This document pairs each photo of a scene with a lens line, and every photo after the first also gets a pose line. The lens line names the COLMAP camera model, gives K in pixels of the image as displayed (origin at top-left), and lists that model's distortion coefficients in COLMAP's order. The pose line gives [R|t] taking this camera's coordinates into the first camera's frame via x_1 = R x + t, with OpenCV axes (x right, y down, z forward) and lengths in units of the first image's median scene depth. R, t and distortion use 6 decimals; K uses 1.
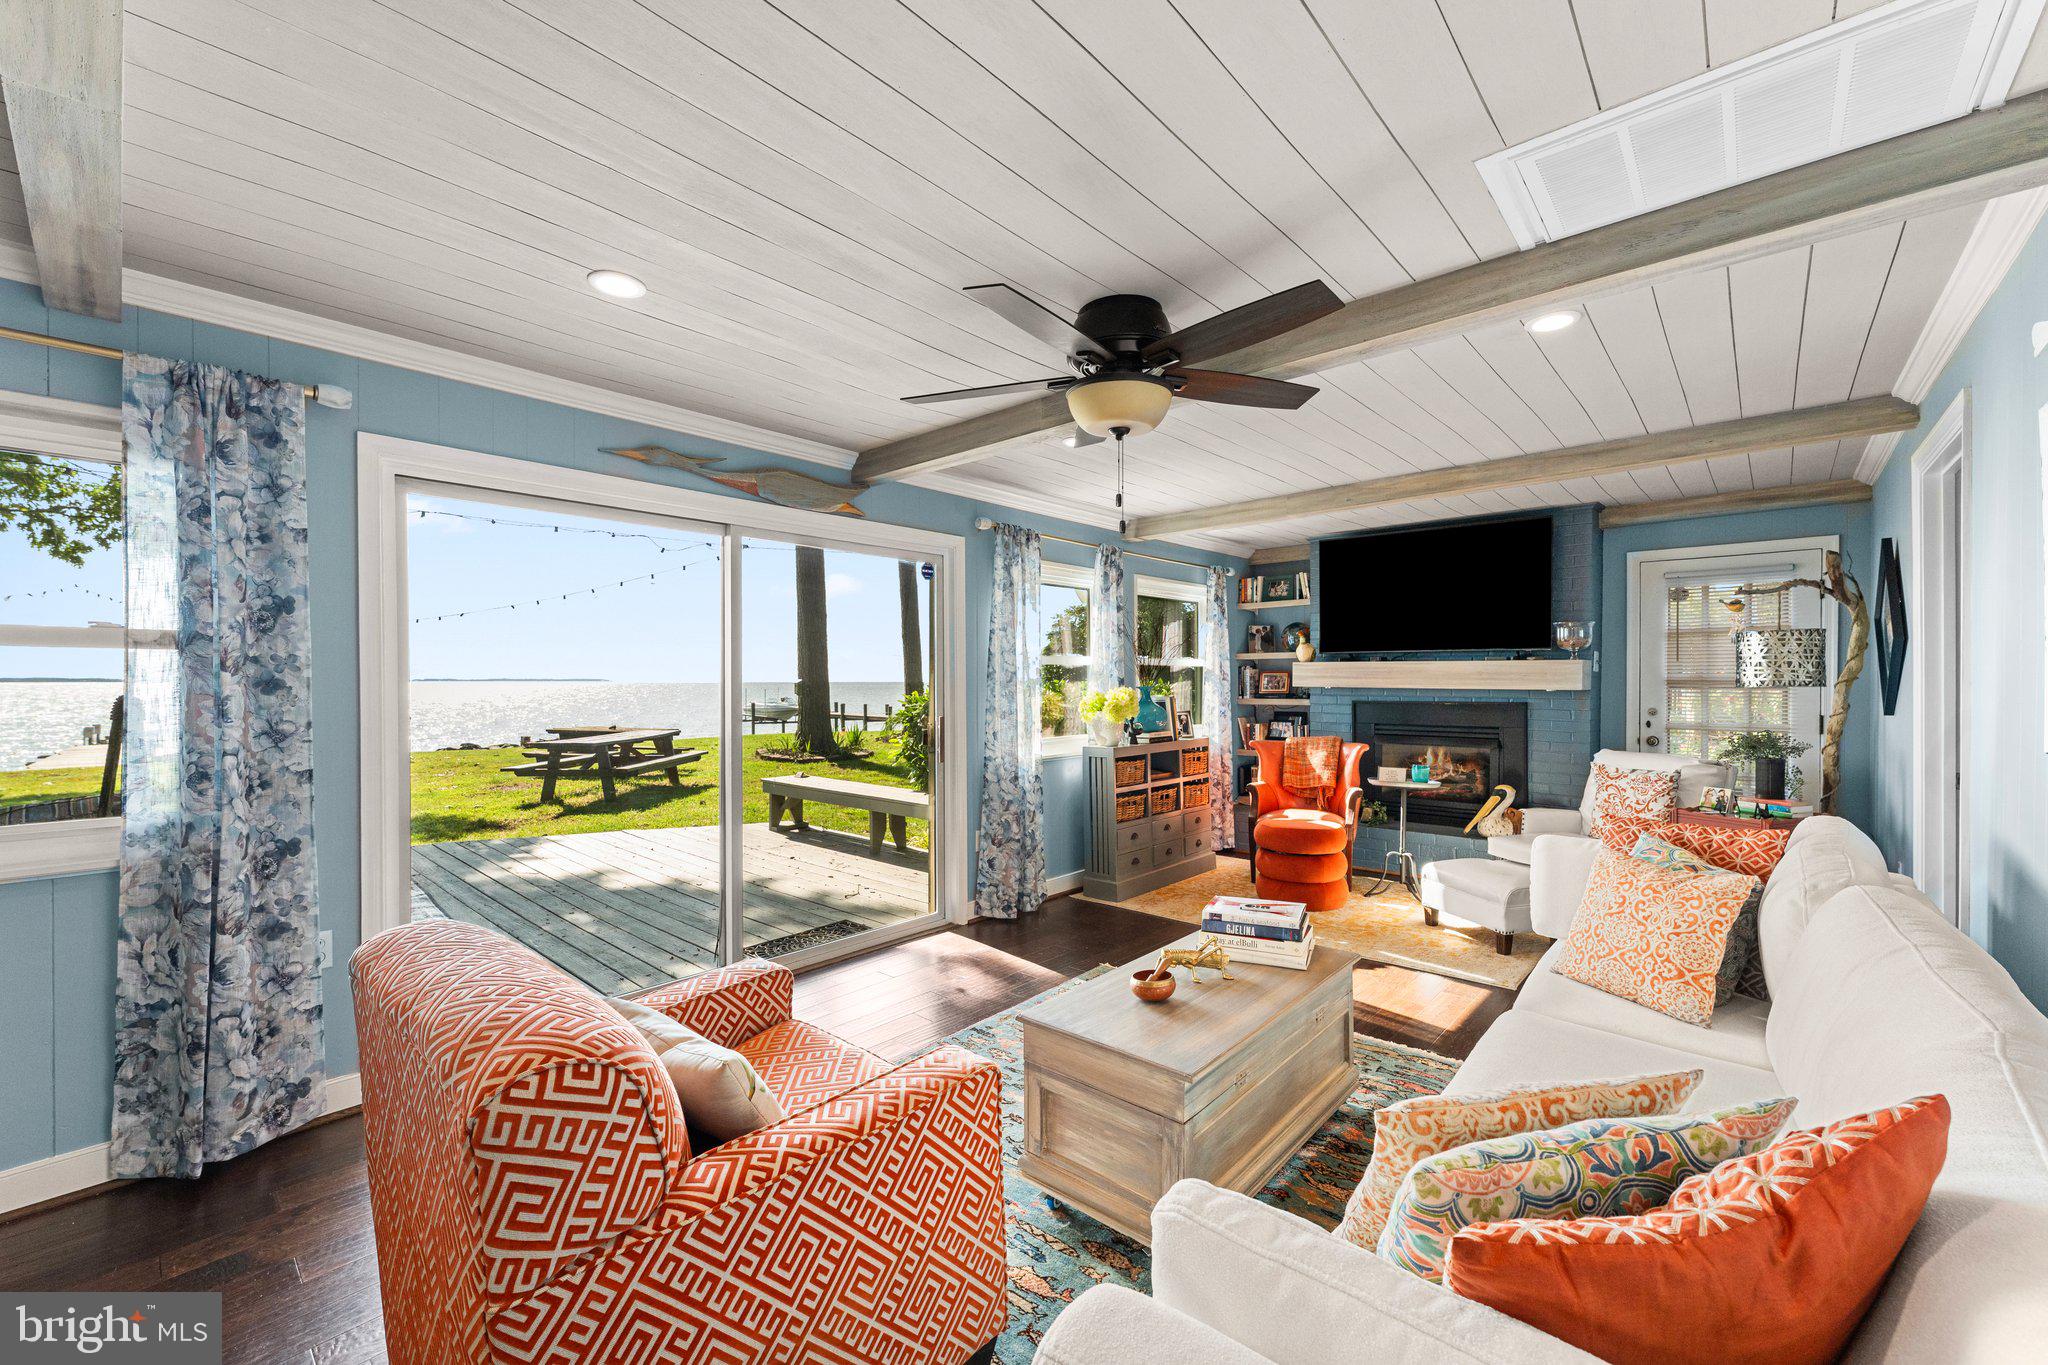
lens RADIAL K [[838.9, 0, 1027.6], [0, 838.9, 675.5], [0, 0, 1]] dist [-0.002660, 0.001086]
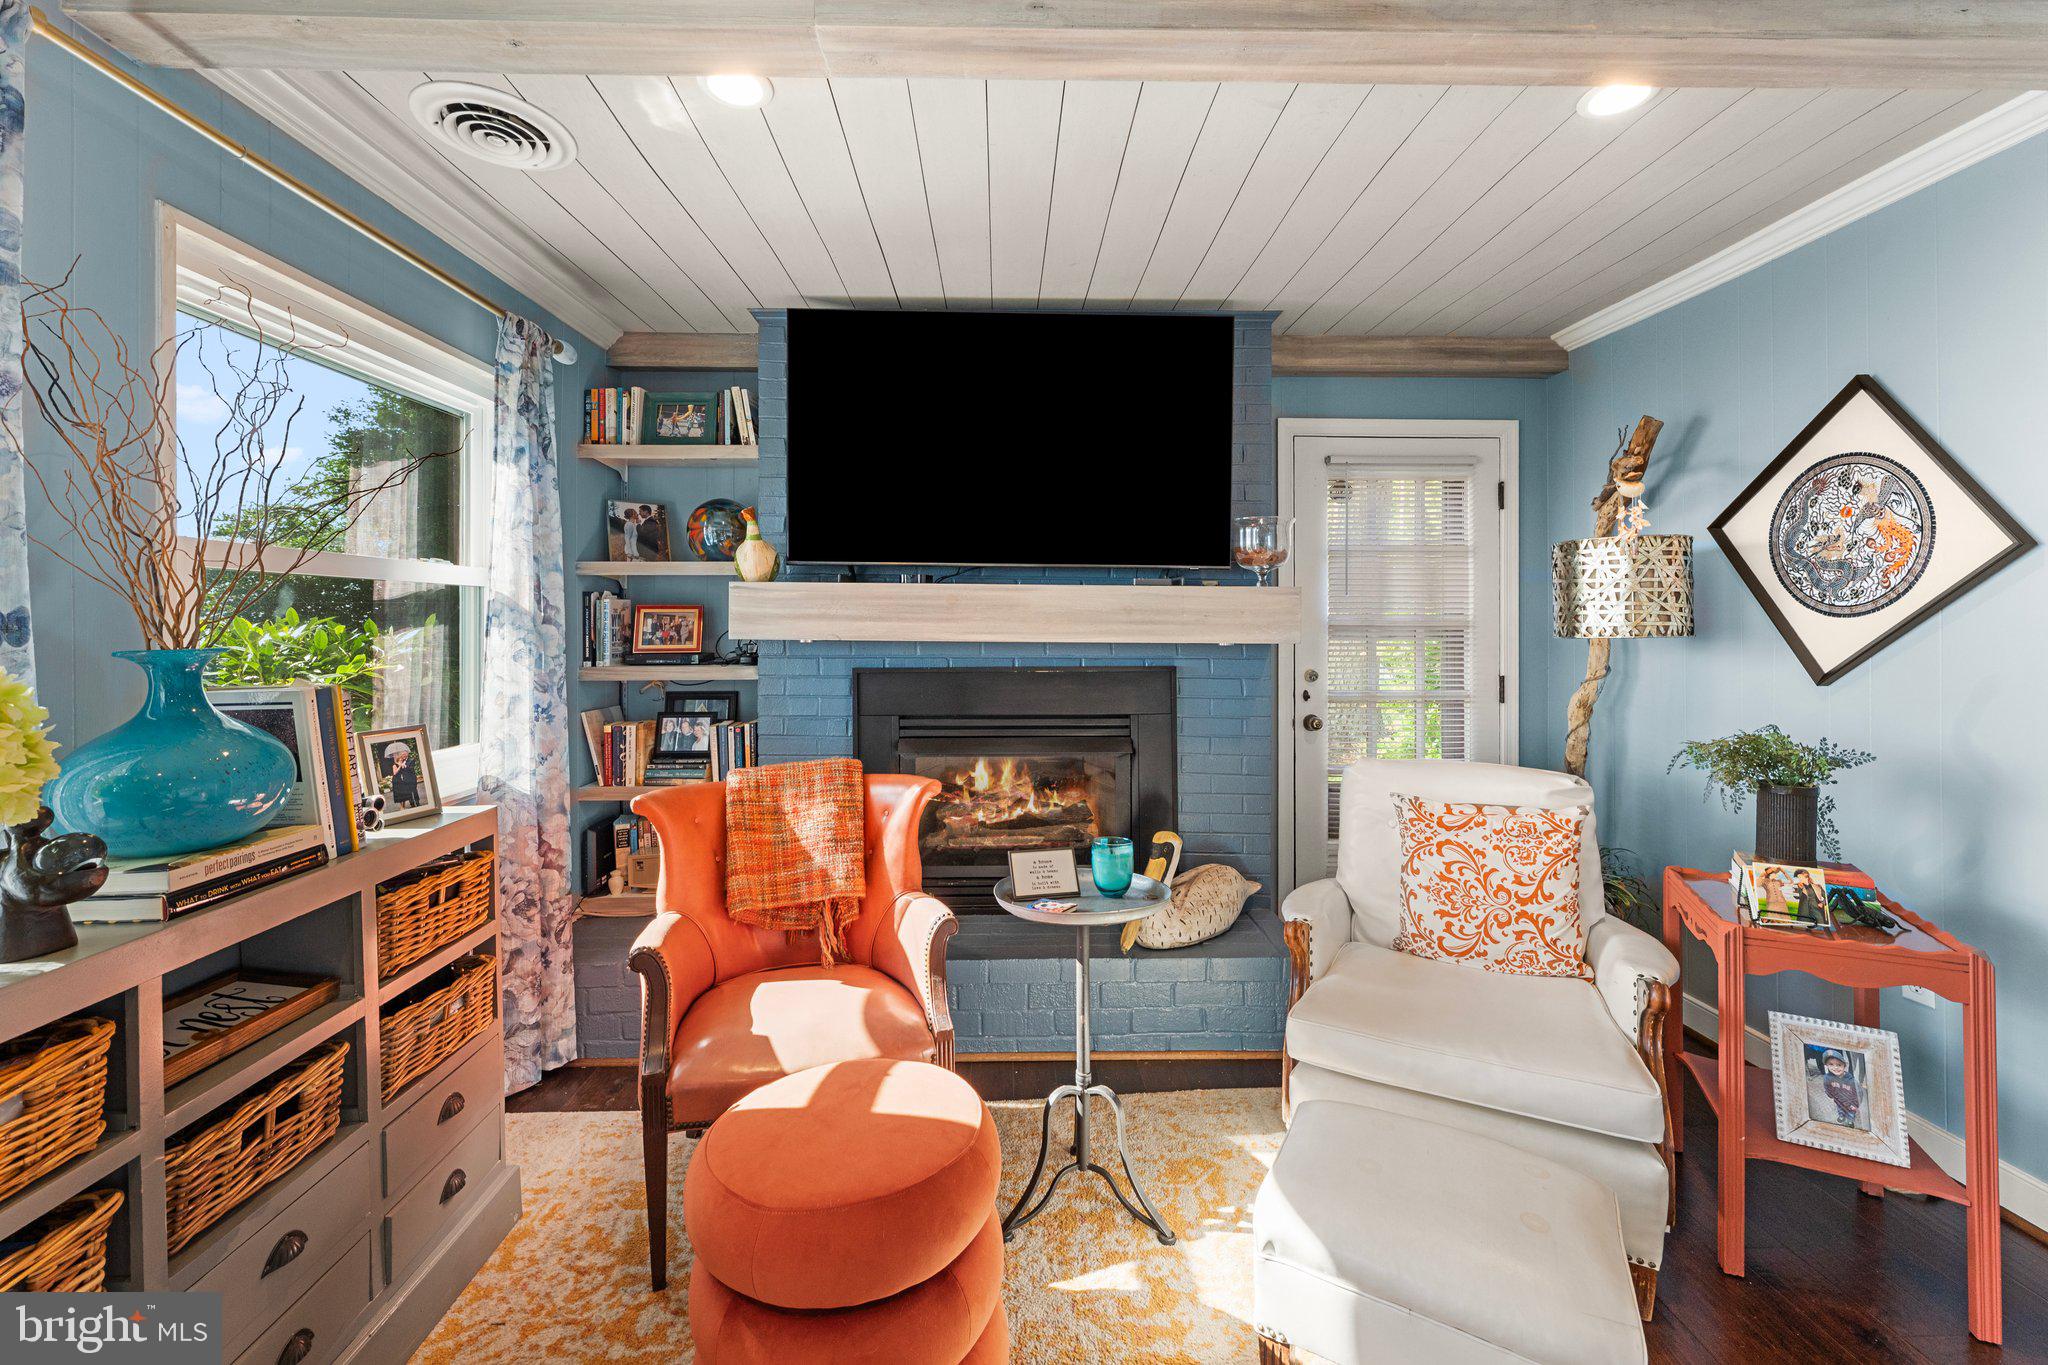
lens RADIAL K [[838.9, 0, 1016.5], [0, 838.9, 626.1], [0, 0, 1]] dist [-0.002660, 0.001086]
pose [[0.730469, 0.000310, 0.682946, 0.134203], [-0.005688, 0.999968, 0.005629, 0.003508], [-0.682922, -0.007996, 0.730447, 0.594184]]
